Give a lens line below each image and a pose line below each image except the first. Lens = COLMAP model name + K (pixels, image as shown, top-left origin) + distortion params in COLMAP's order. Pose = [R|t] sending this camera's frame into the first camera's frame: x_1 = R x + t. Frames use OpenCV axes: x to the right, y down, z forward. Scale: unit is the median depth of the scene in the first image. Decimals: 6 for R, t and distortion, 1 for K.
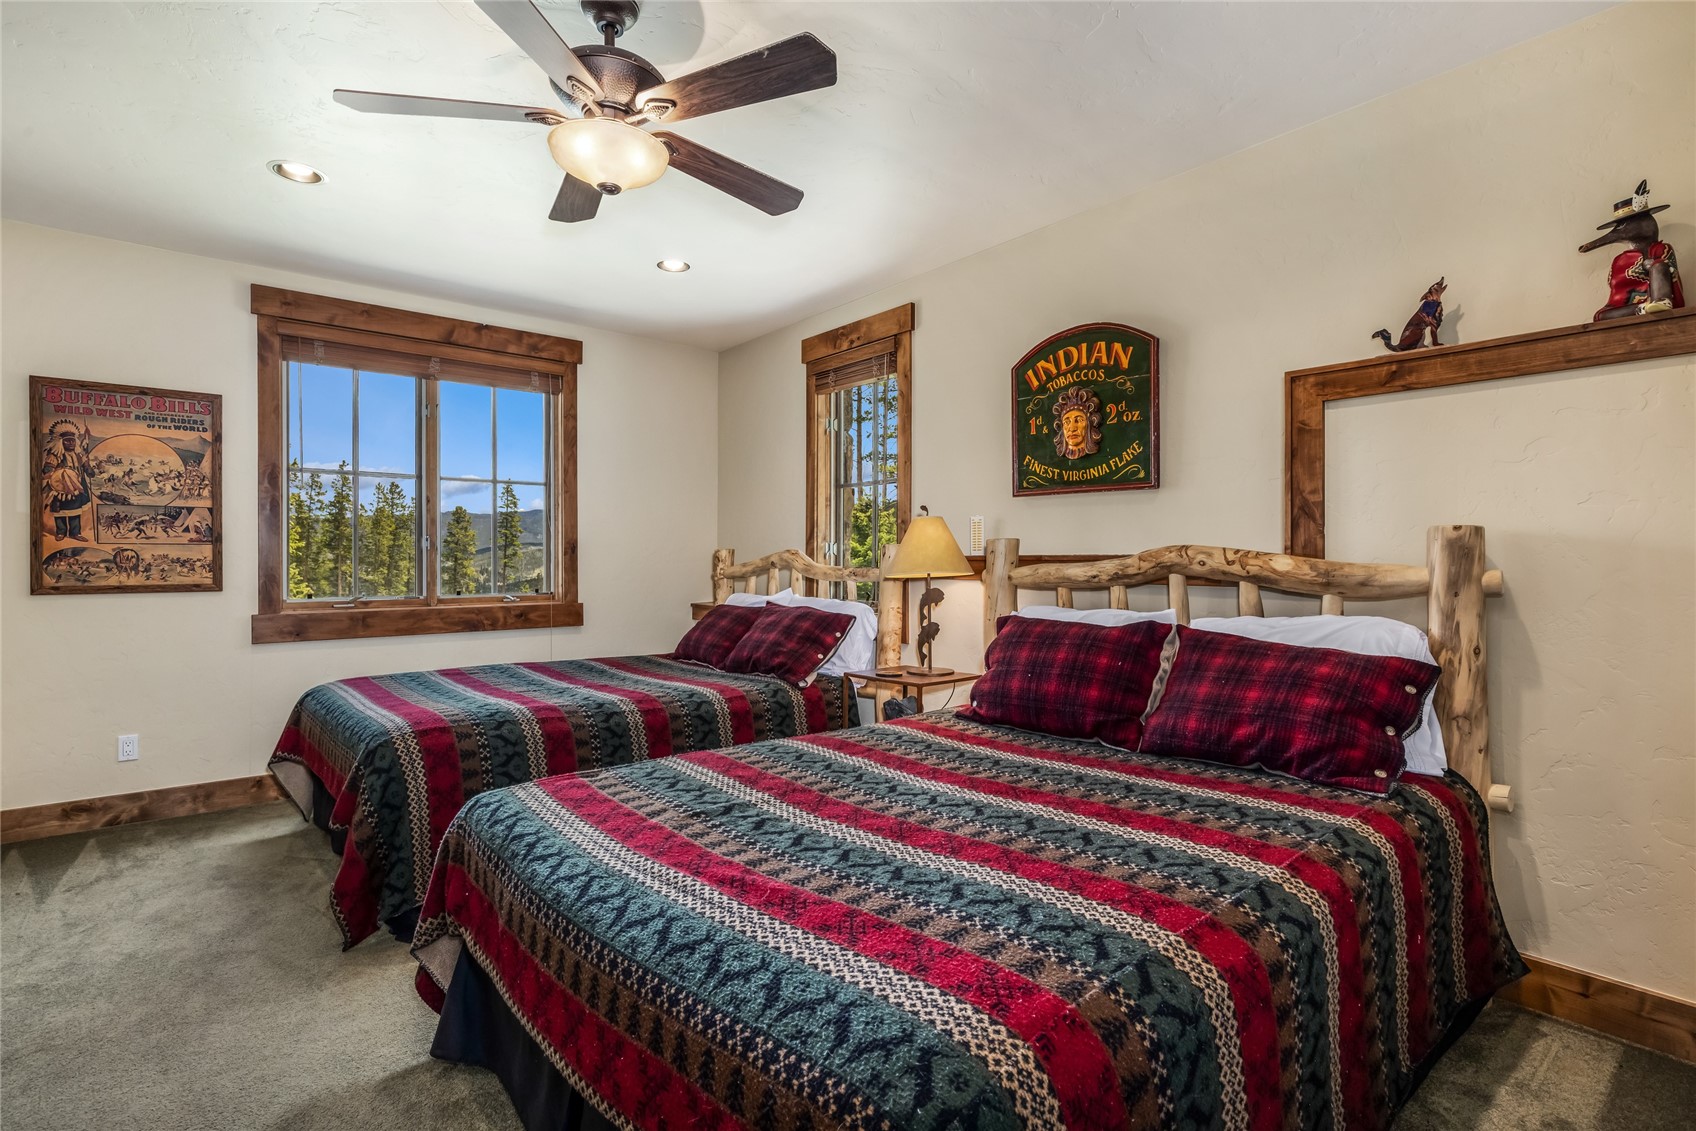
lens RADIAL K [[812.2, 0, 845.3], [0, 812.2, 560.4], [0, 0, 1]] dist [-0.003192, -0.000053]
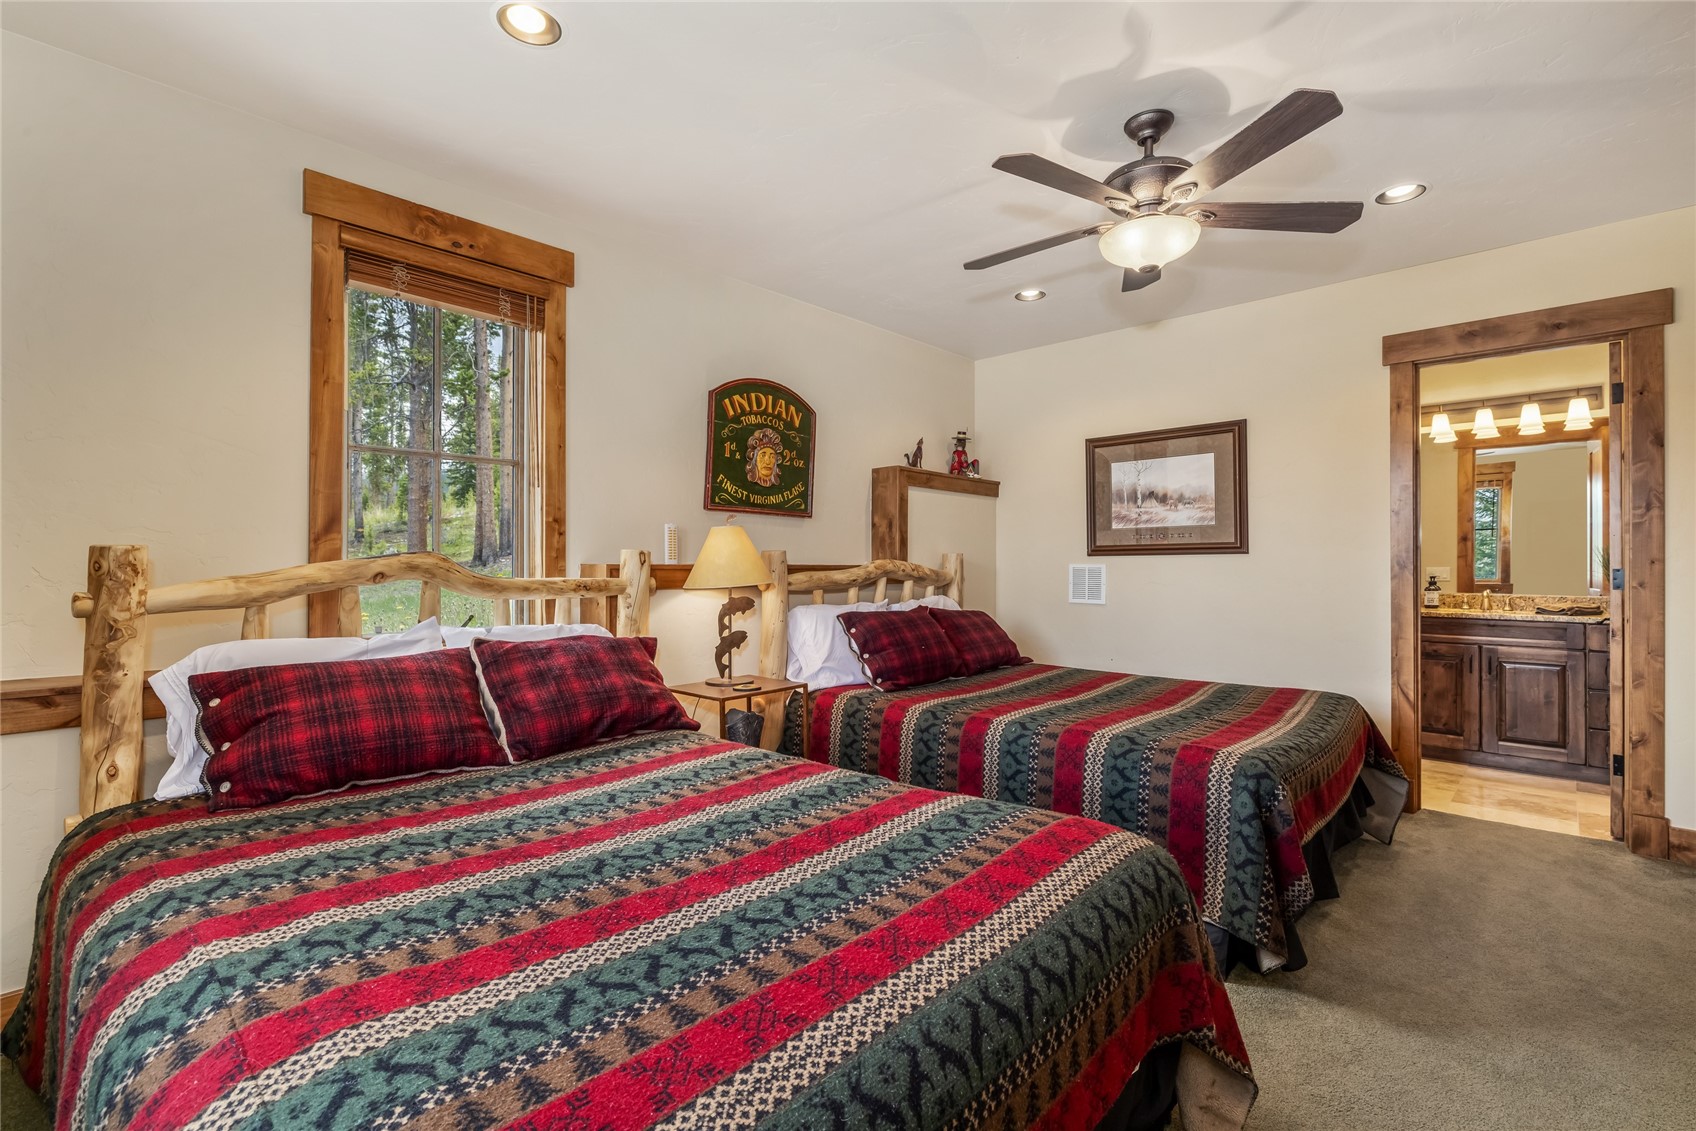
lens RADIAL K [[743.4, 0, 840.1], [0, 743.4, 563.8], [0, 0, 1]] dist [-0.000840, 0.000042]
pose [[-0.096200, 0.003925, 0.995354, -0.832326], [-0.001456, 0.999991, -0.004084, -0.003395], [-0.995361, -0.001842, -0.096193, 0.974792]]
